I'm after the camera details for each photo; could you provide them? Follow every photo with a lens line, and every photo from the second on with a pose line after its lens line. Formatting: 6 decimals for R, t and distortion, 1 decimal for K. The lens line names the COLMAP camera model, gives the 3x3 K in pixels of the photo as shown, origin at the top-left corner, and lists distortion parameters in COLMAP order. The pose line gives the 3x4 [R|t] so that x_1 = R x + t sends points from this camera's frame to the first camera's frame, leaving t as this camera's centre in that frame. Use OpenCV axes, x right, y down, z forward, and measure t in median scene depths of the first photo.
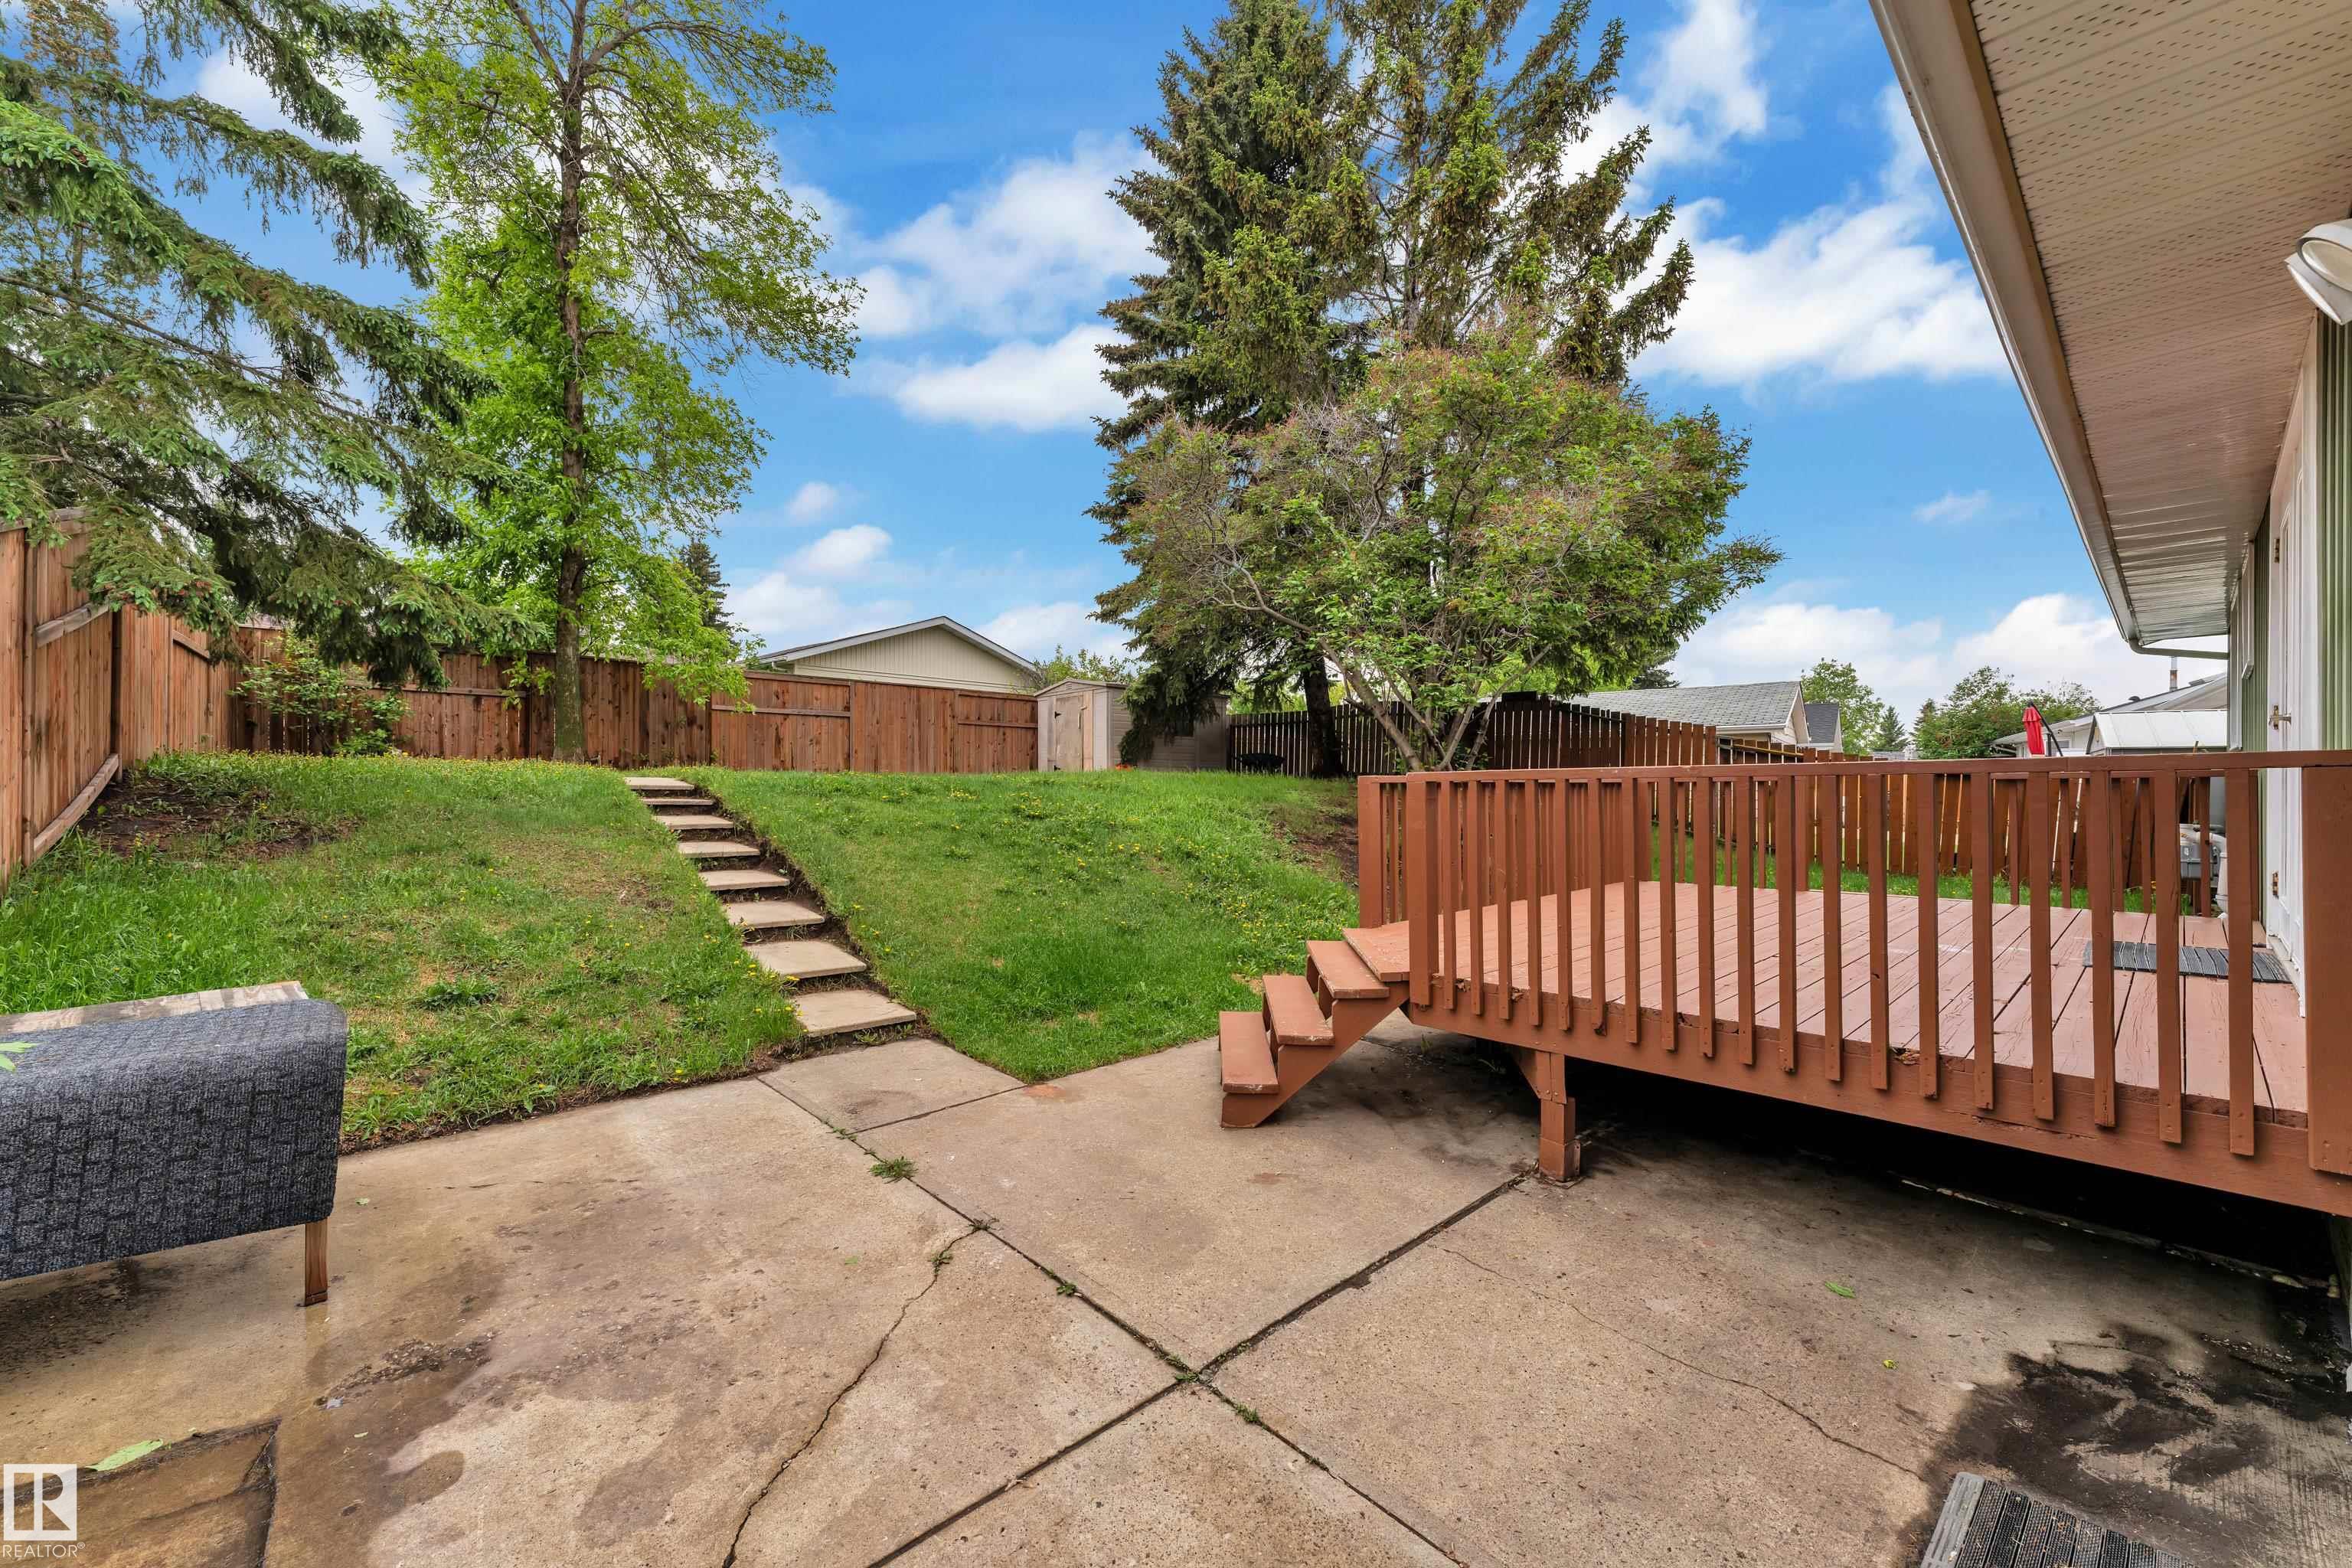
lens RADIAL K [[944.4, 0, 1180.1], [0, 944.4, 782.1], [0, 0, 1]] dist [0.000245, -0.000060]
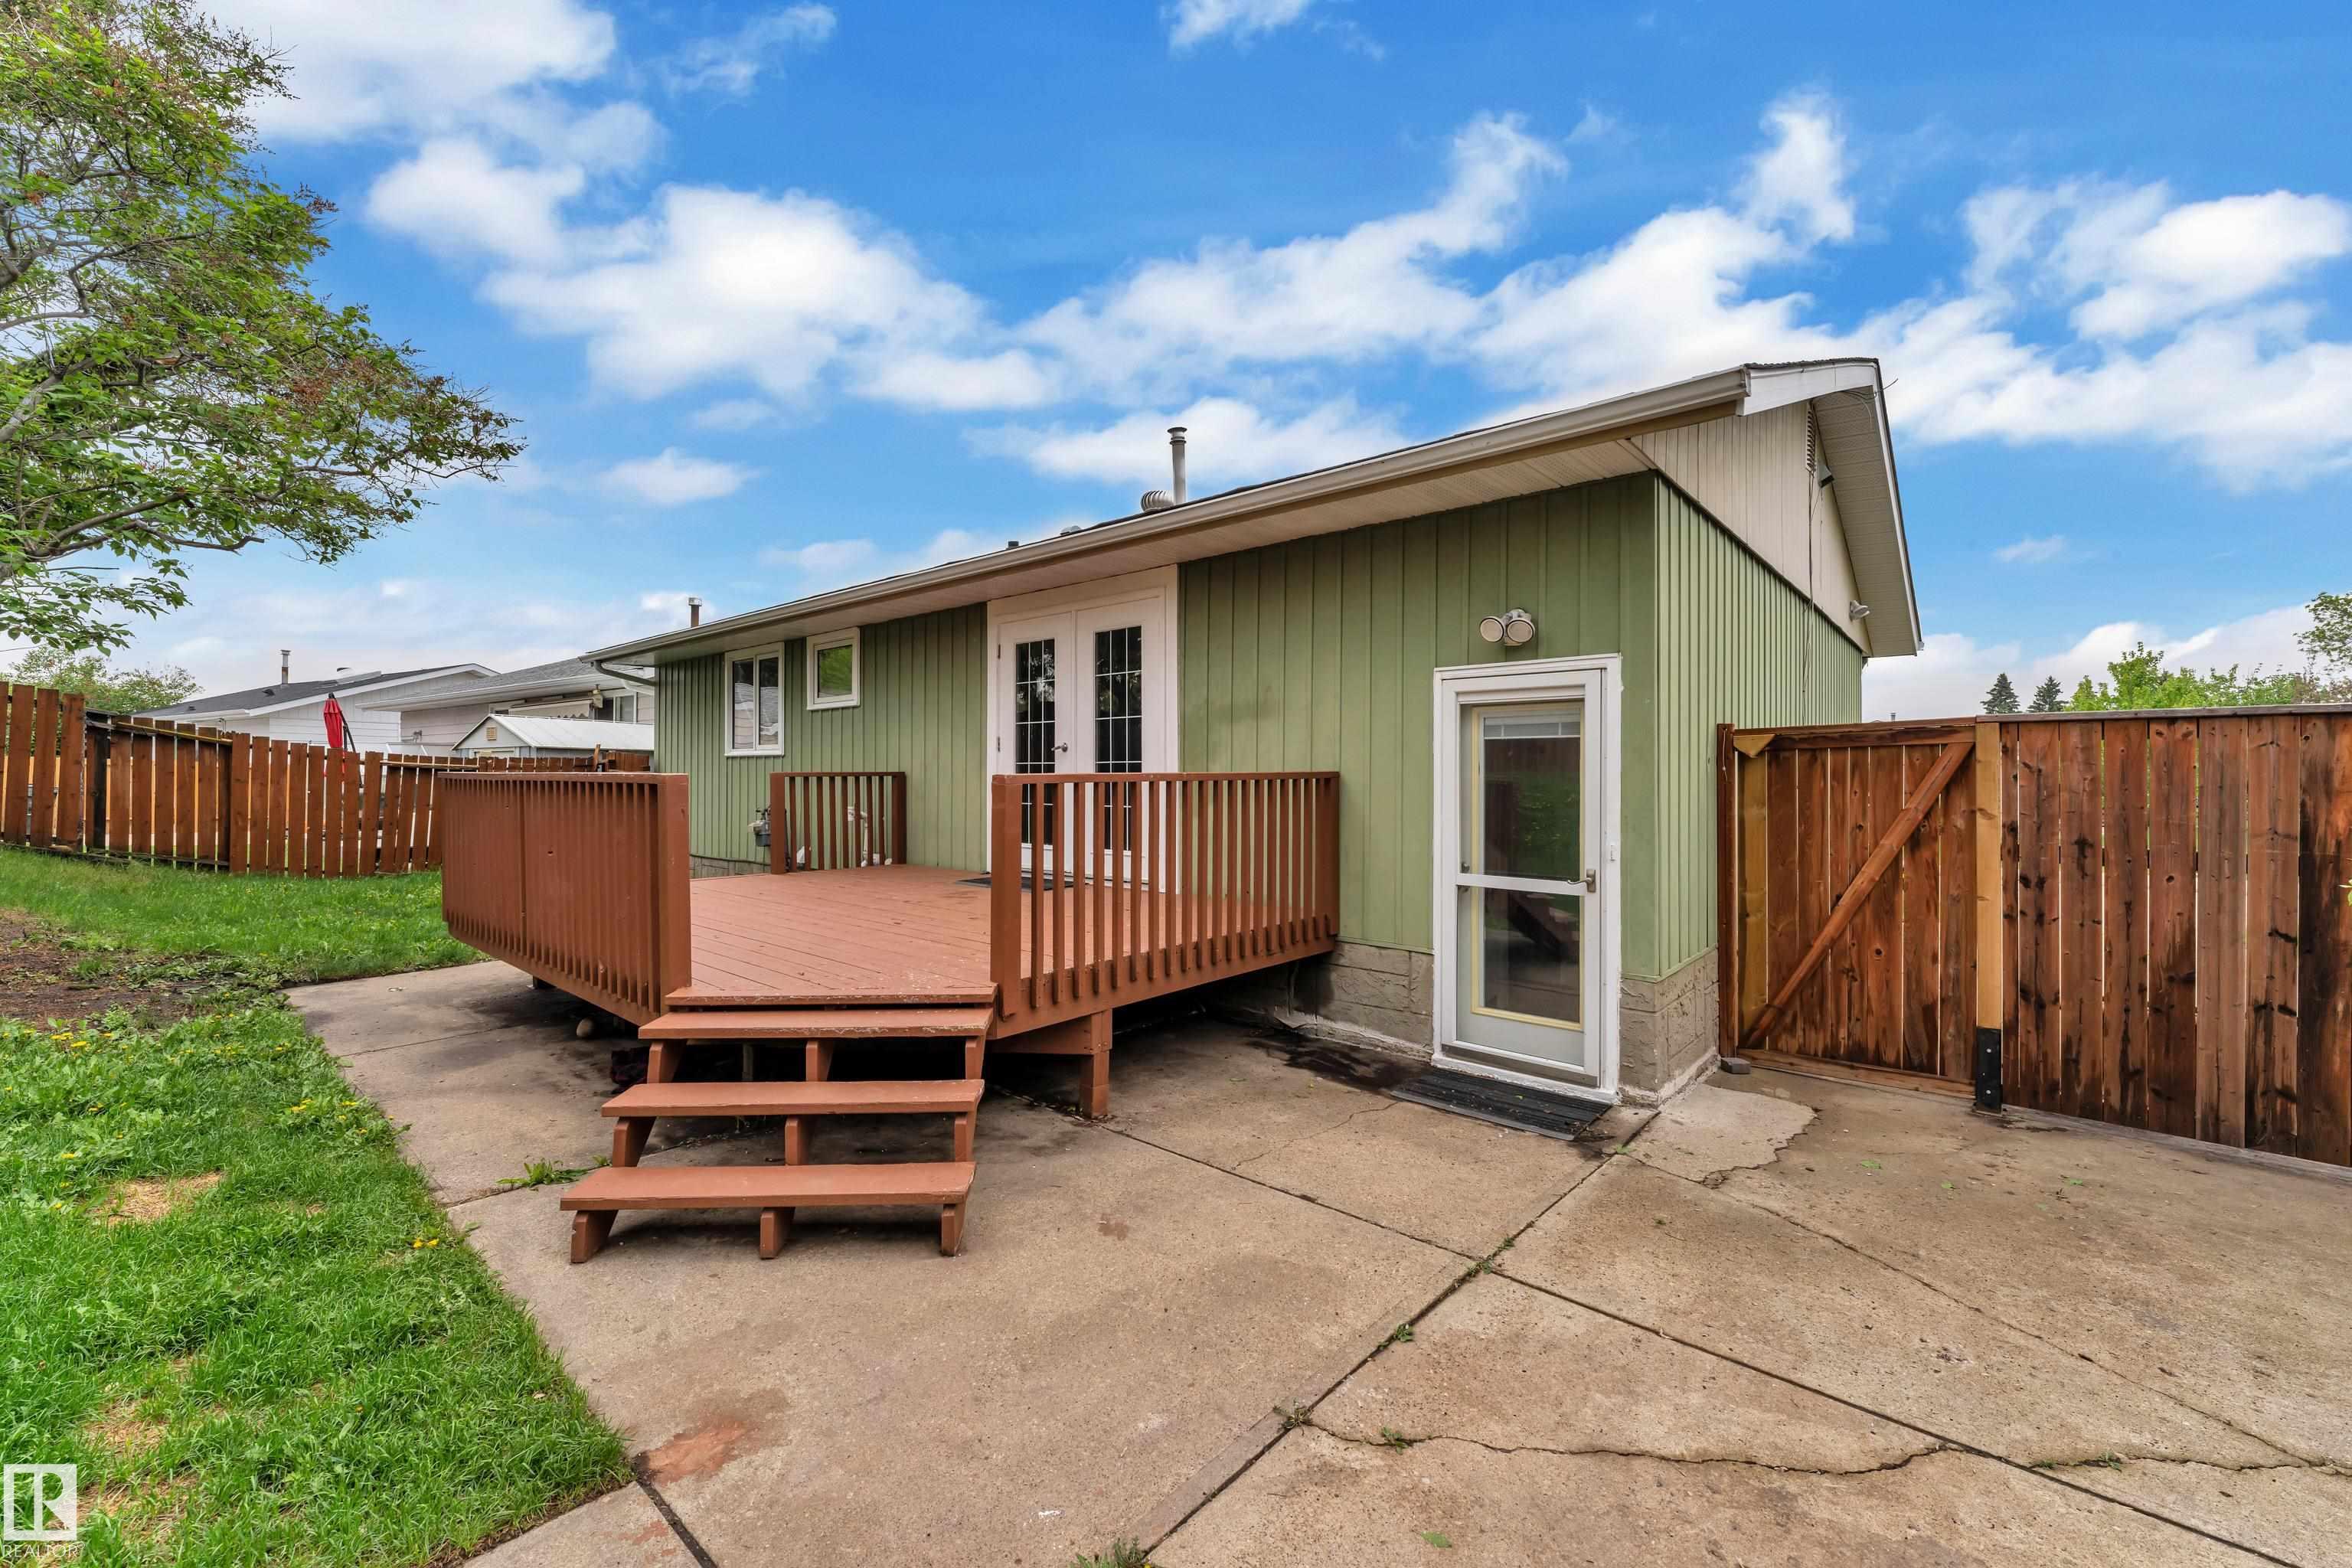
lens RADIAL K [[944.4, 0, 1180.2], [0, 944.4, 776.6], [0, 0, 1]] dist [0.000245, -0.000060]
pose [[-0.094641, 0.000049, 0.995511, -0.986576], [-0.003968, 0.999992, -0.000426, -0.008613], [-0.995504, -0.003991, -0.094640, 1.262415]]
